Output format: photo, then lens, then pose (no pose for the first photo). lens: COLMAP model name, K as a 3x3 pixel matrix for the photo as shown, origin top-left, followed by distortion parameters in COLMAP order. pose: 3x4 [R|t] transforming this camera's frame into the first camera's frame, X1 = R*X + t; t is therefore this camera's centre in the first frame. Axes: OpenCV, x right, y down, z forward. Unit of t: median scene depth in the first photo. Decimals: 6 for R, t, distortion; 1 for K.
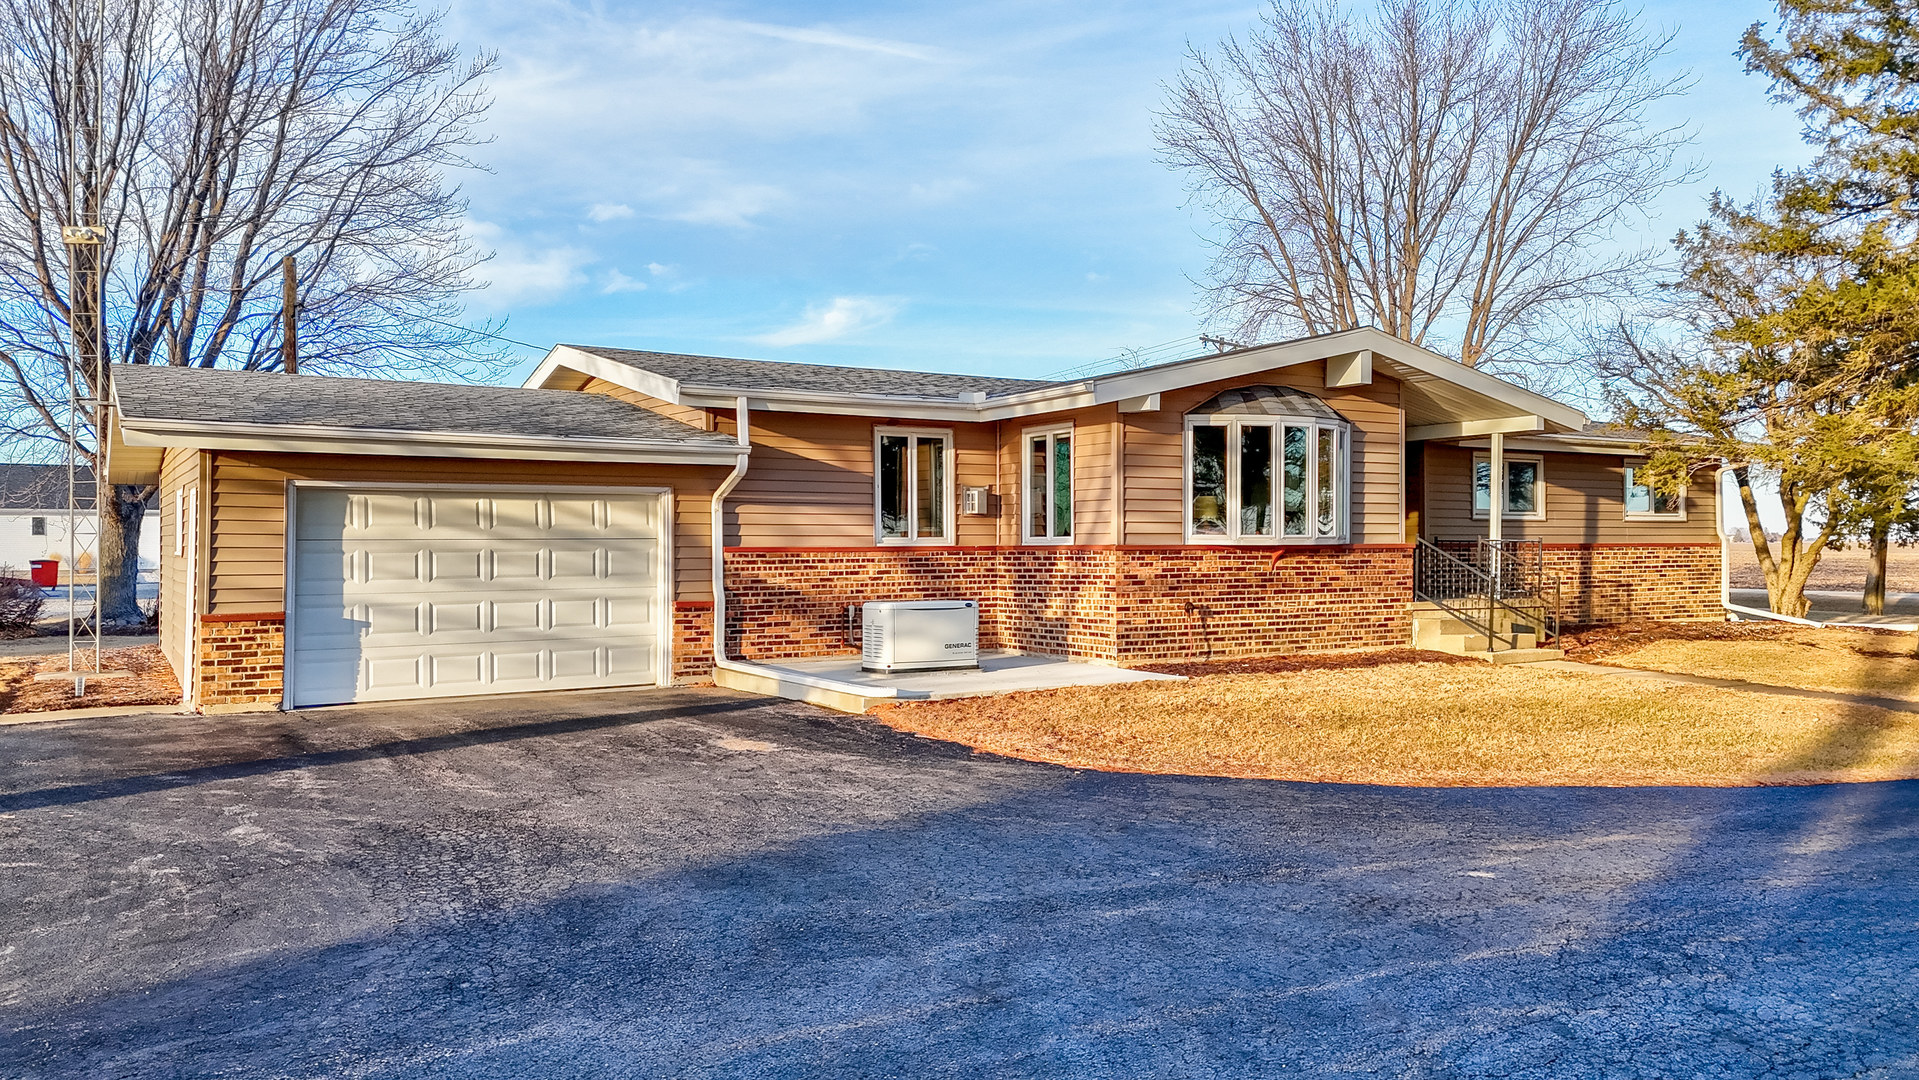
lens RADIAL K [[1347.7, 0, 955.3], [0, 1347.7, 516.9], [0, 0, 1]] dist [0.081522, -0.002837]
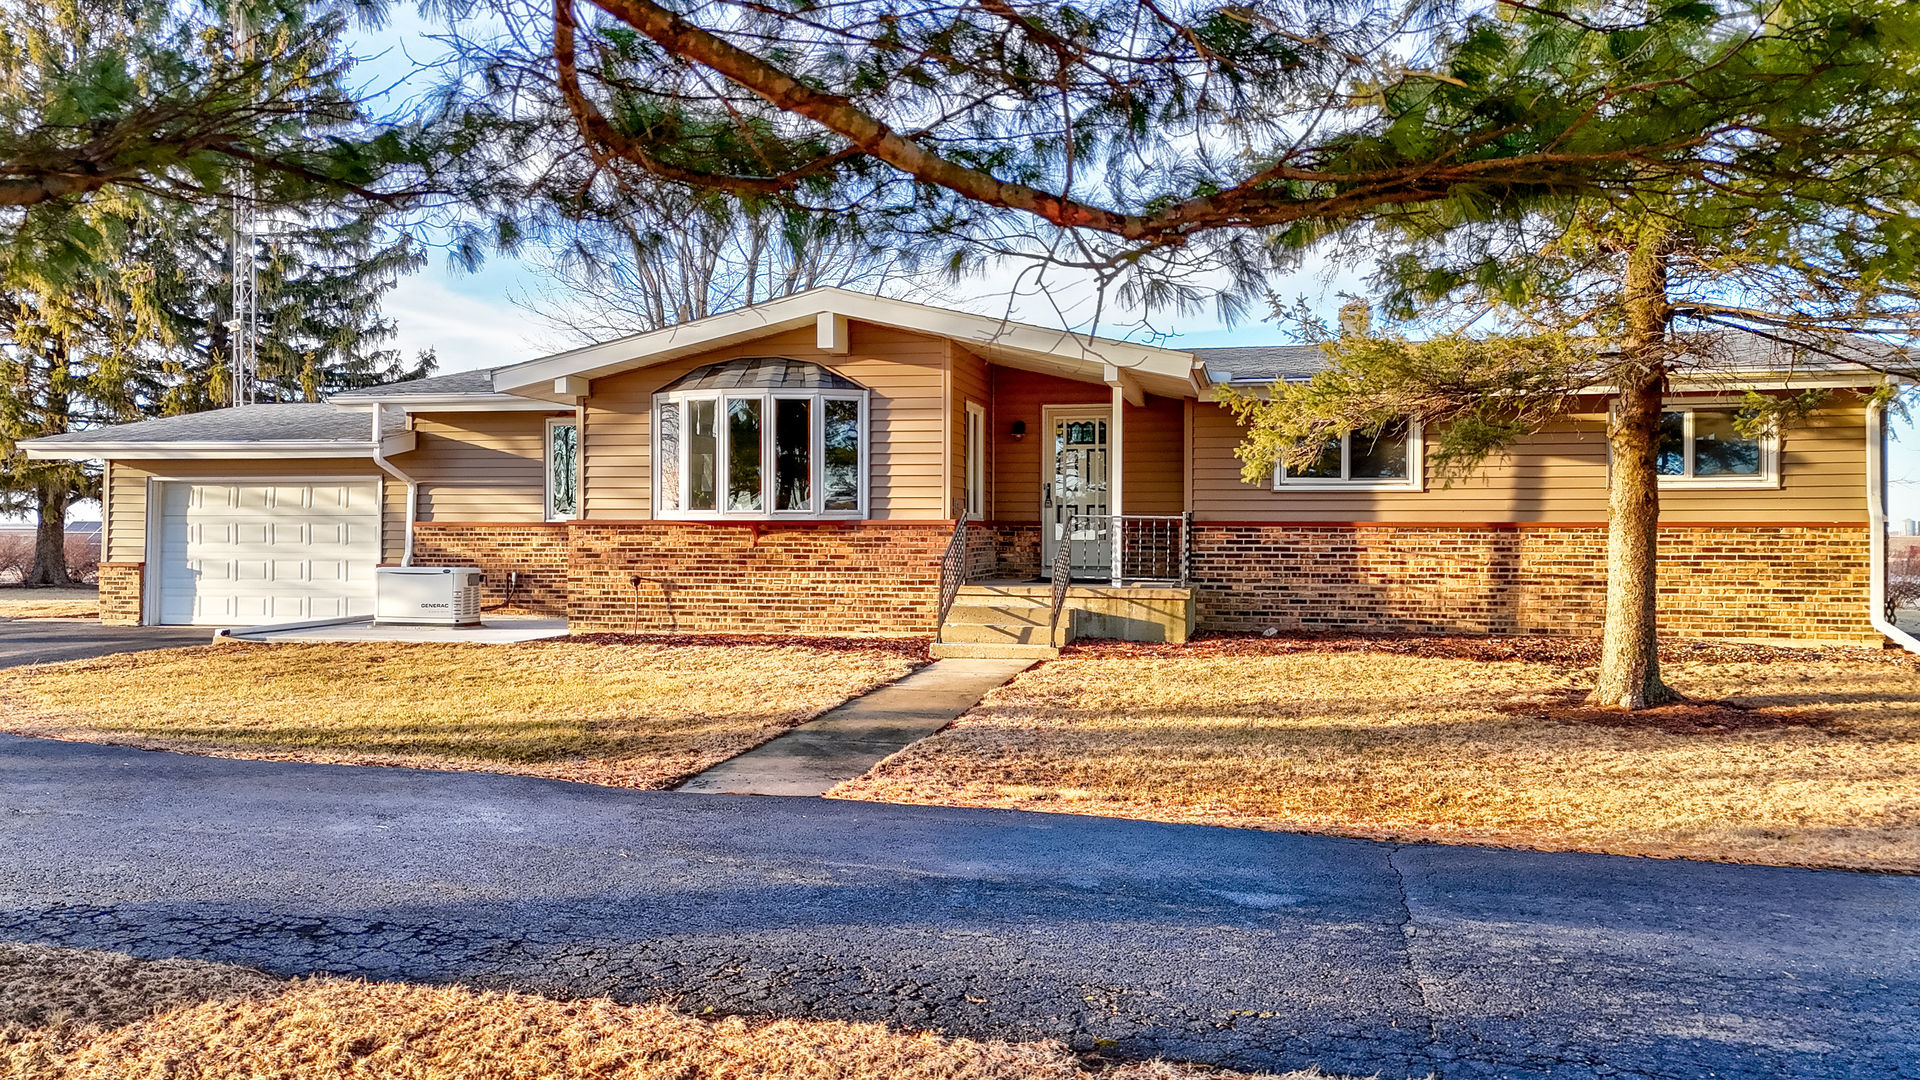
lens RADIAL K [[1348.4, 0, 955.8], [0, 1348.4, 516.9], [0, 0, 1]] dist [0.081522, -0.002837]
pose [[0.734253, -0.002647, -0.678871, 1.017639], [0.008633, 0.999948, 0.005438, 0.014095], [0.678821, -0.009854, 0.734238, 0.386538]]
